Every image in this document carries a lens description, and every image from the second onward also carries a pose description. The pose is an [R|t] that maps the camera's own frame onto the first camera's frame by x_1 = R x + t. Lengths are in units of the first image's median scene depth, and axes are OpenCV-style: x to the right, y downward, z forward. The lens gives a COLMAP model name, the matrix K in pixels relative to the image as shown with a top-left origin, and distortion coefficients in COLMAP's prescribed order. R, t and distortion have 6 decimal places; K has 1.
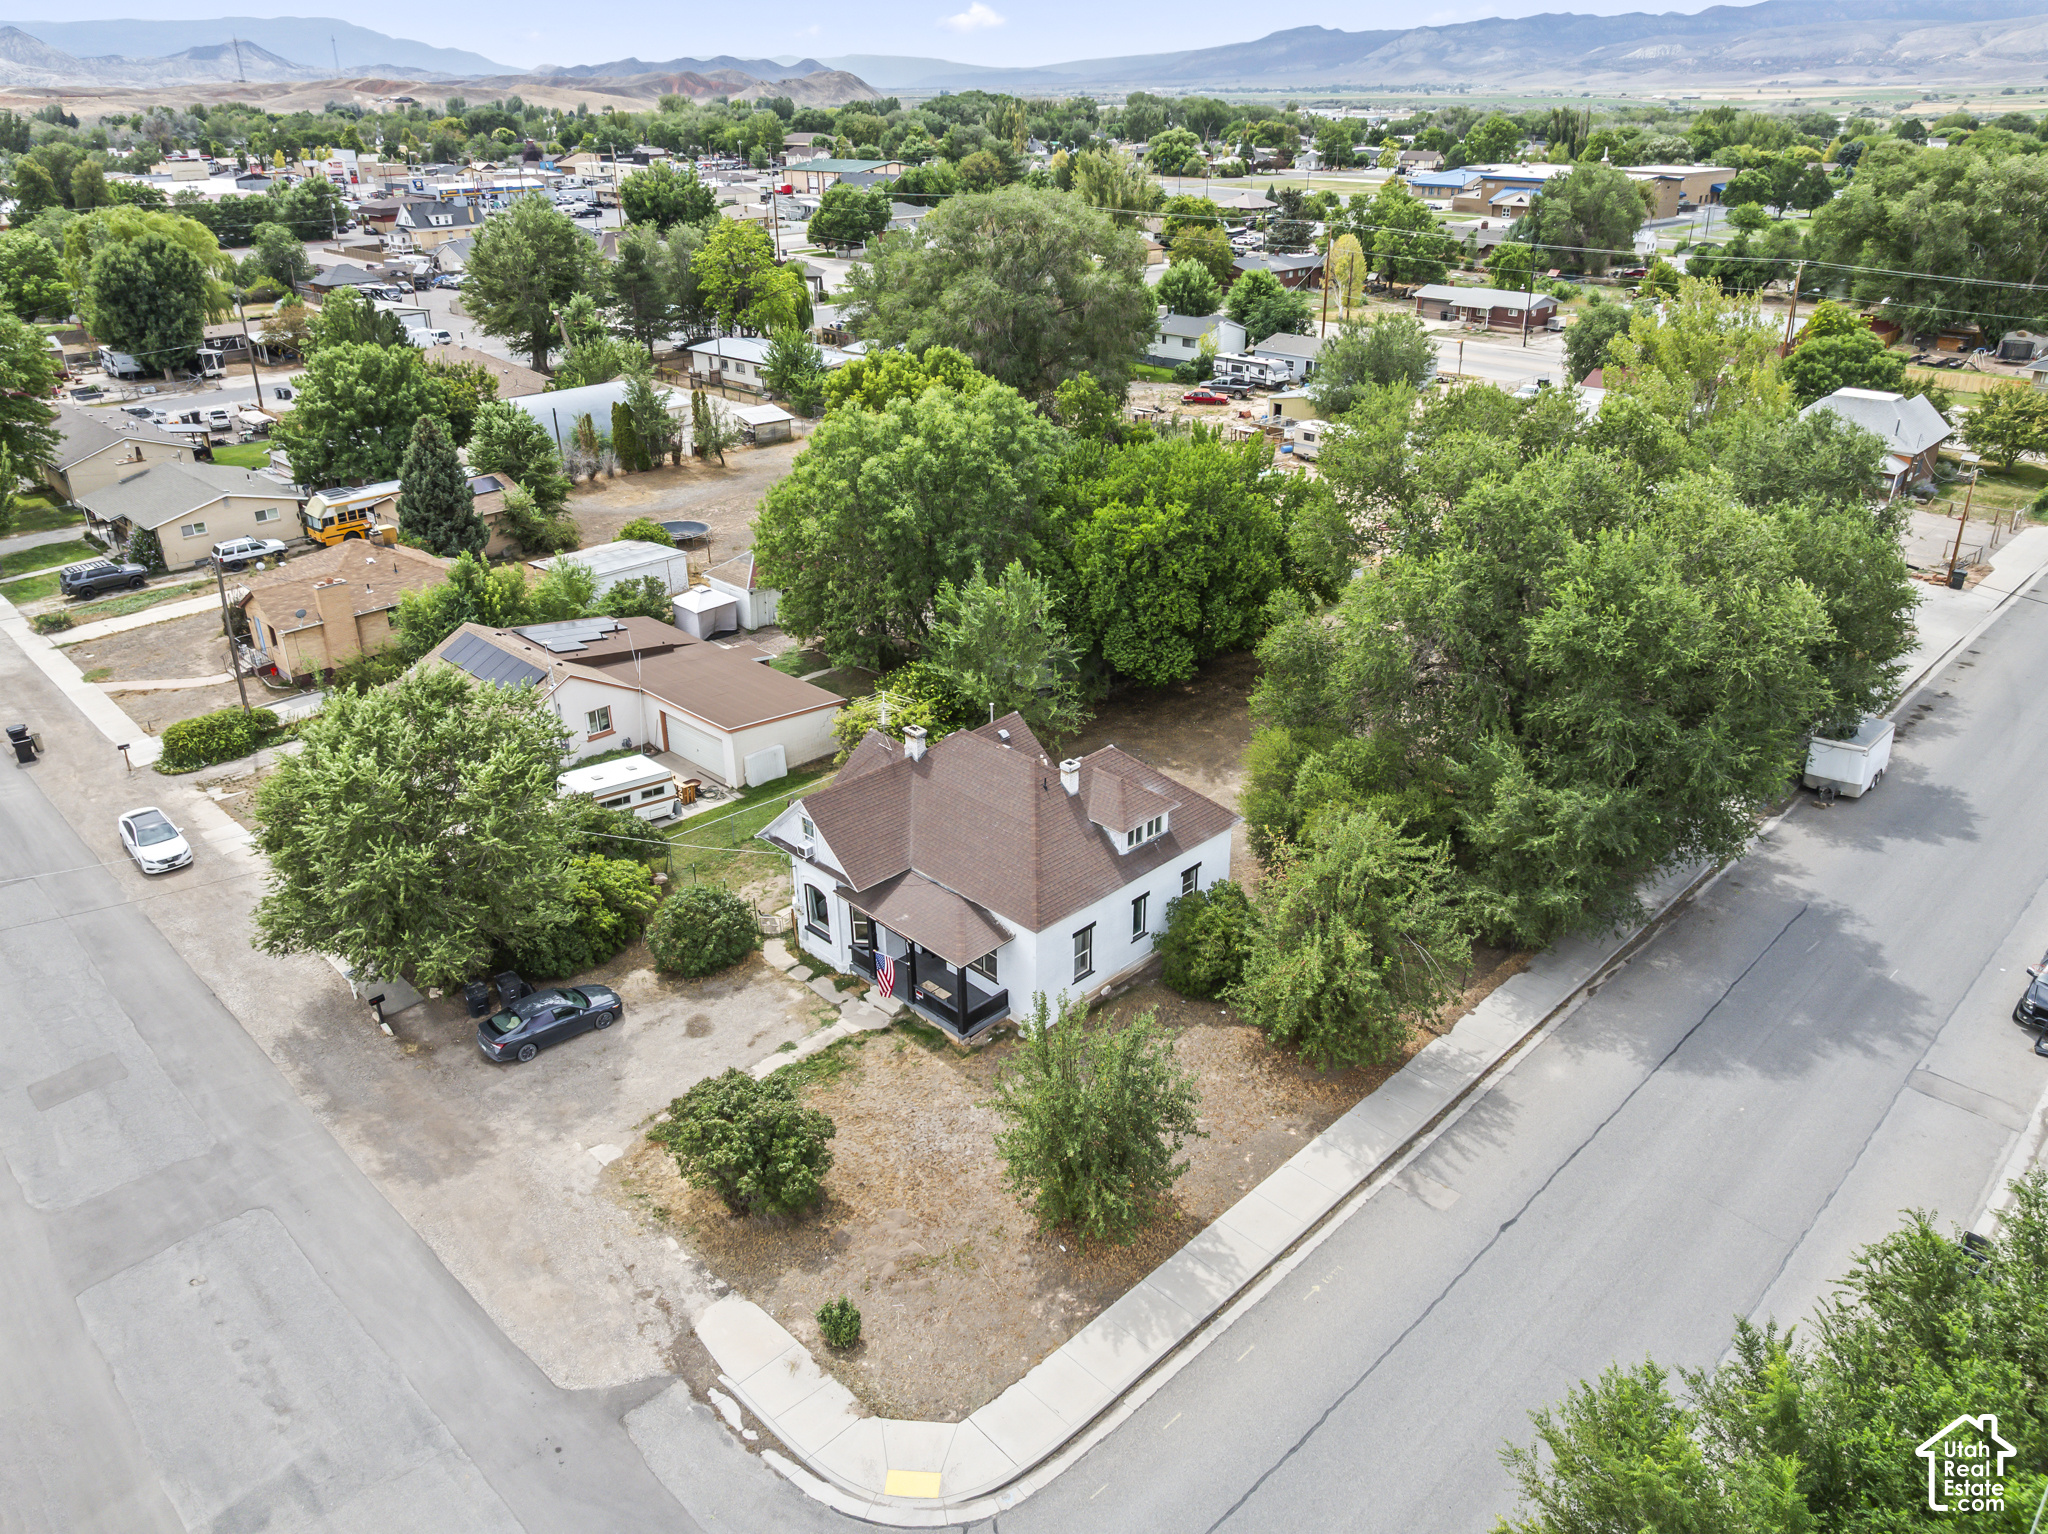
lens RADIAL K [[1471.0, 0, 1023.9], [0, 1471.0, 671.0], [0, 0, 1]] dist [-0.004084, -0.053467]
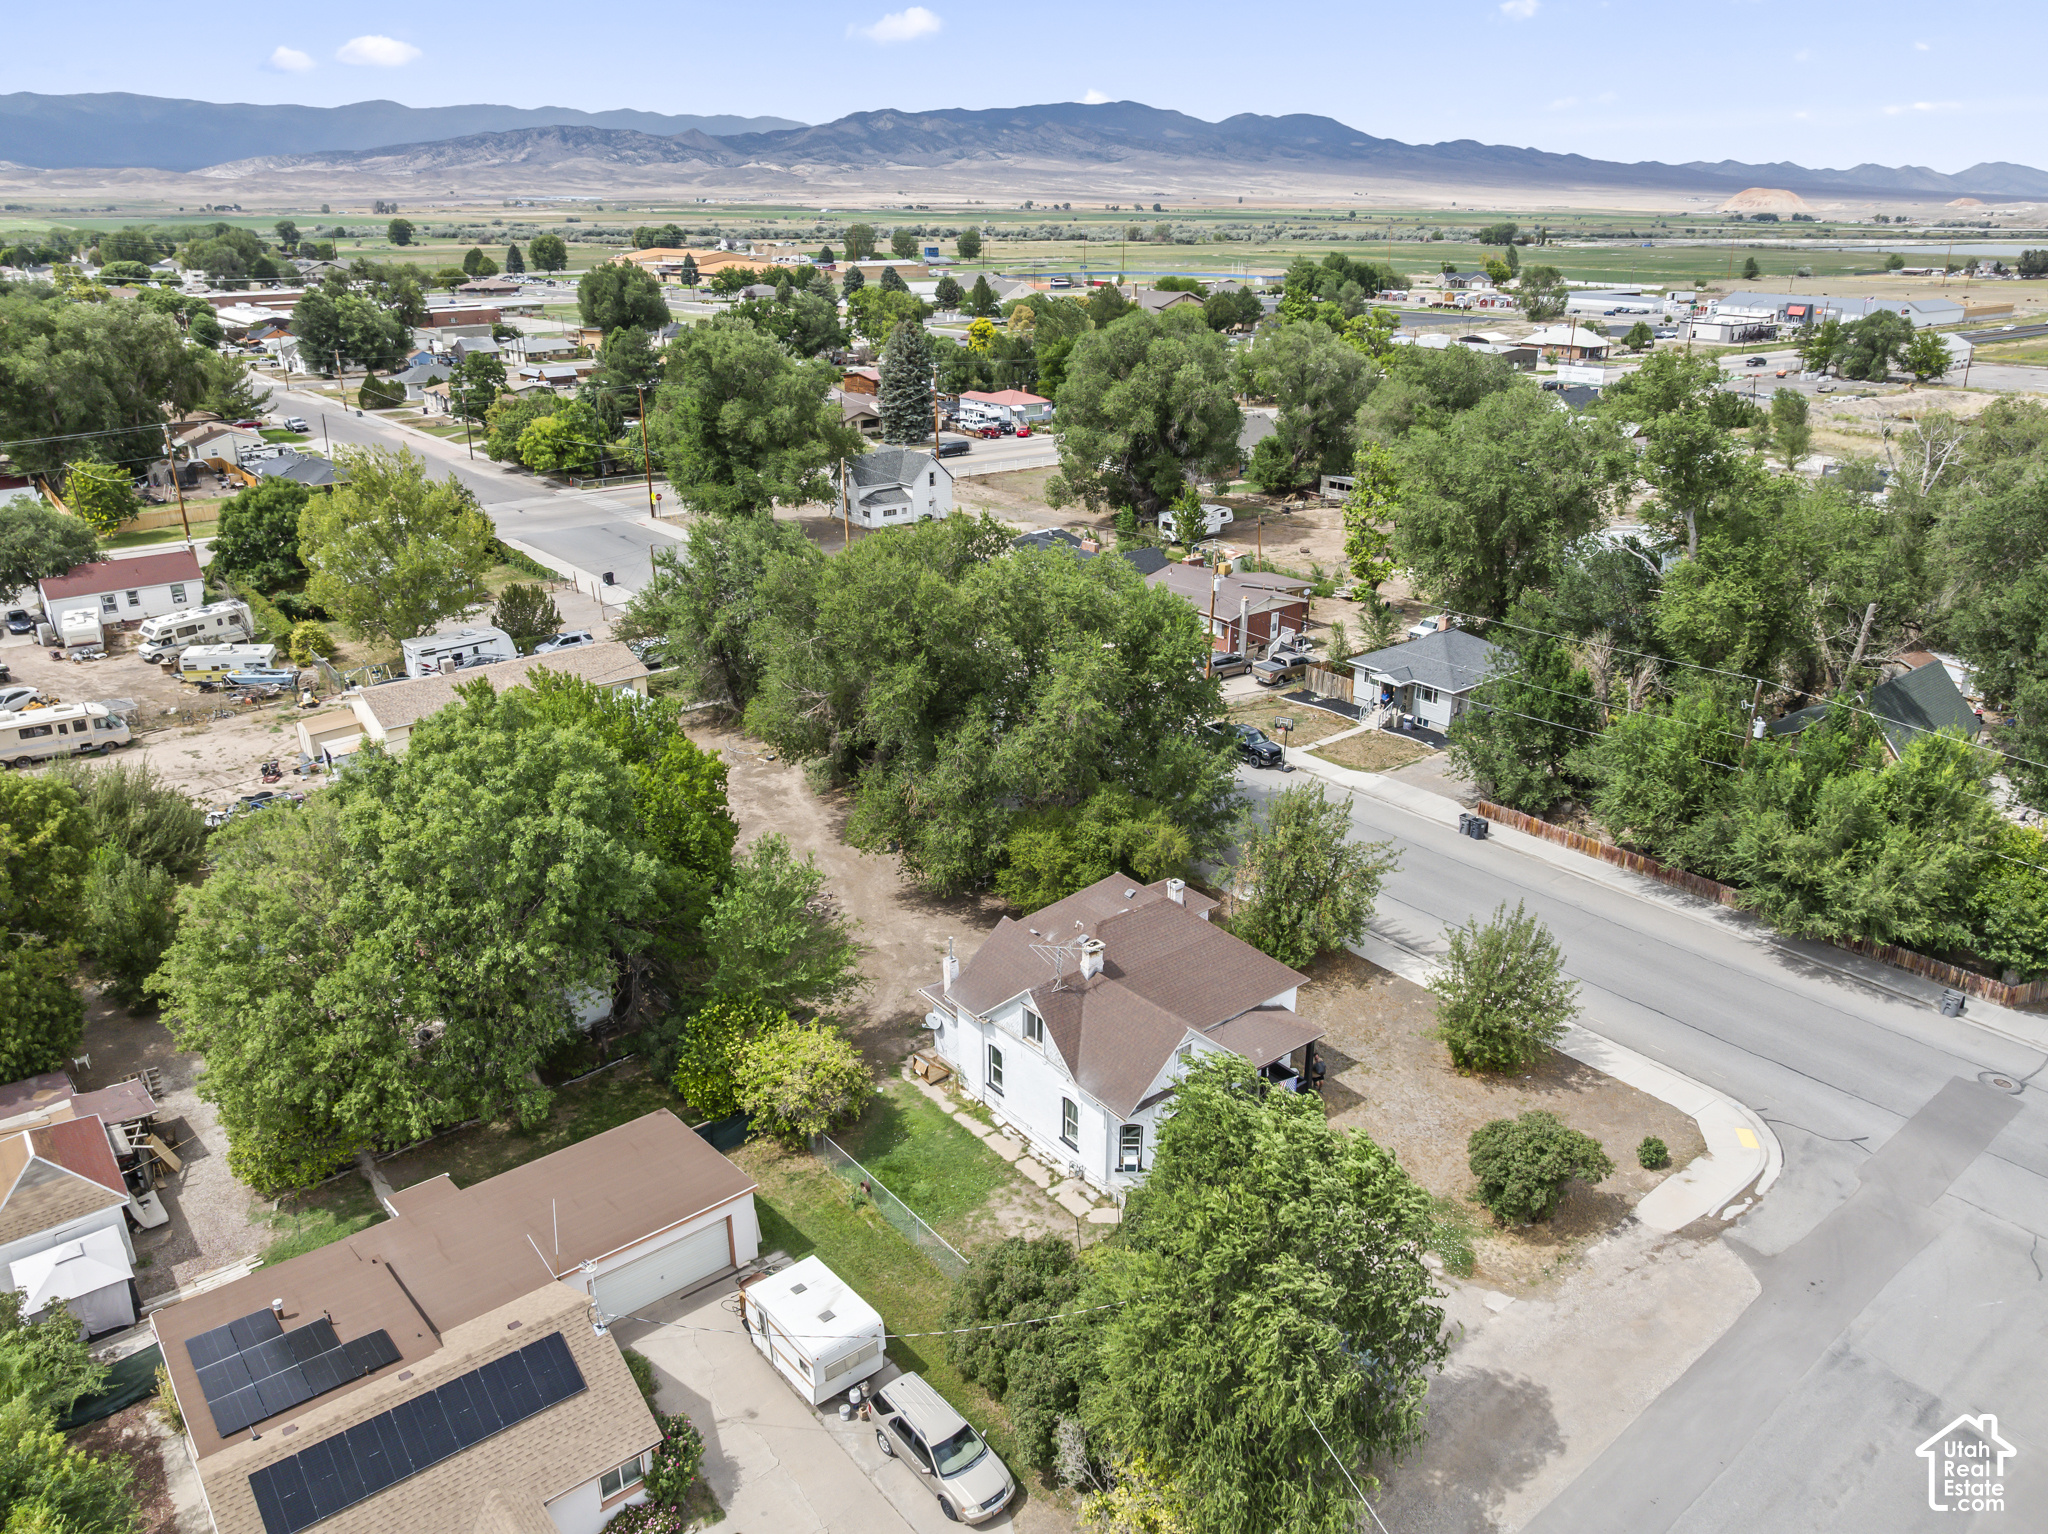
lens RADIAL K [[1457.1, 0, 1025.3], [0, 1457.1, 743.1], [0, 0, 1]] dist [-0.042150, 0.012488]
pose [[0.106989, -0.343521, 0.933031, -1.065214], [0.365987, 0.886134, 0.284288, -0.424530], [-0.924450, 0.311061, 0.220530, 0.867264]]
